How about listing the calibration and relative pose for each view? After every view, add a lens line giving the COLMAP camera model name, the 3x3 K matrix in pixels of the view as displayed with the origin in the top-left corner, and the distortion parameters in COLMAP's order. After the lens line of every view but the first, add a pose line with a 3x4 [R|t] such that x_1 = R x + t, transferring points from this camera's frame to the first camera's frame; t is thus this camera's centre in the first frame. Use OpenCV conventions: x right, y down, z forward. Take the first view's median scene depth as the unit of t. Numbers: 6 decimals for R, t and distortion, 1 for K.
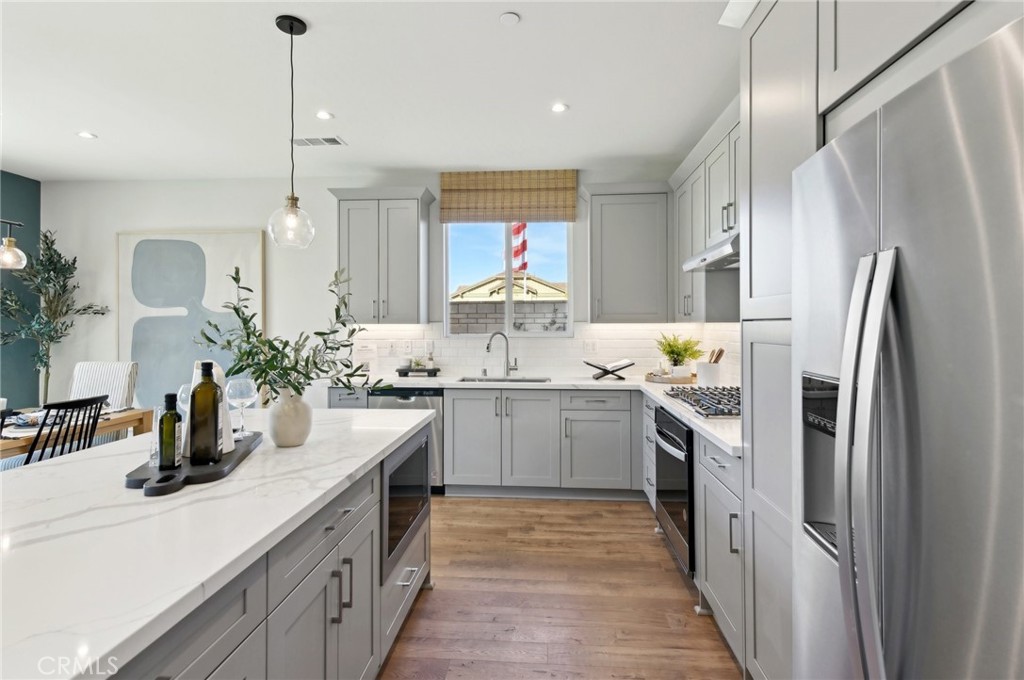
lens RADIAL K [[514.5, 0, 513.3], [0, 514.5, 334.8], [0, 0, 1]] dist [0.019935, 0.000302]
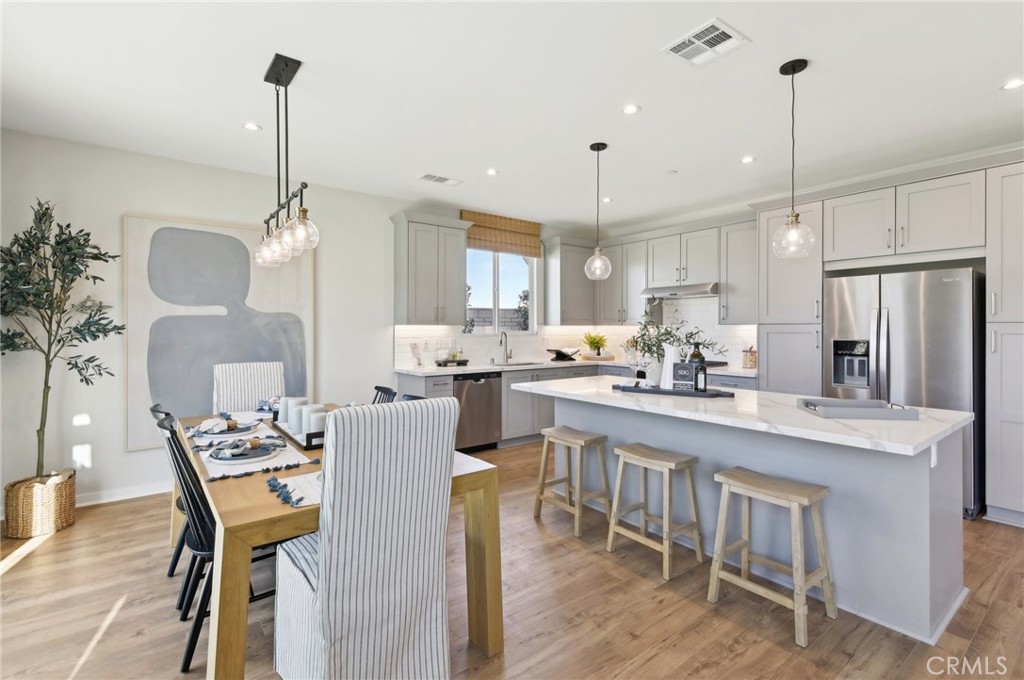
lens RADIAL K [[476.2, 0, 510.3], [0, 476.2, 336.1], [0, 0, 1]] dist [-0.002354, -0.000385]
pose [[0.740193, -0.011112, 0.672302, -0.873882], [0.009745, 0.999936, 0.005798, 0.000420], [-0.672324, 0.002261, 0.740254, 0.027204]]
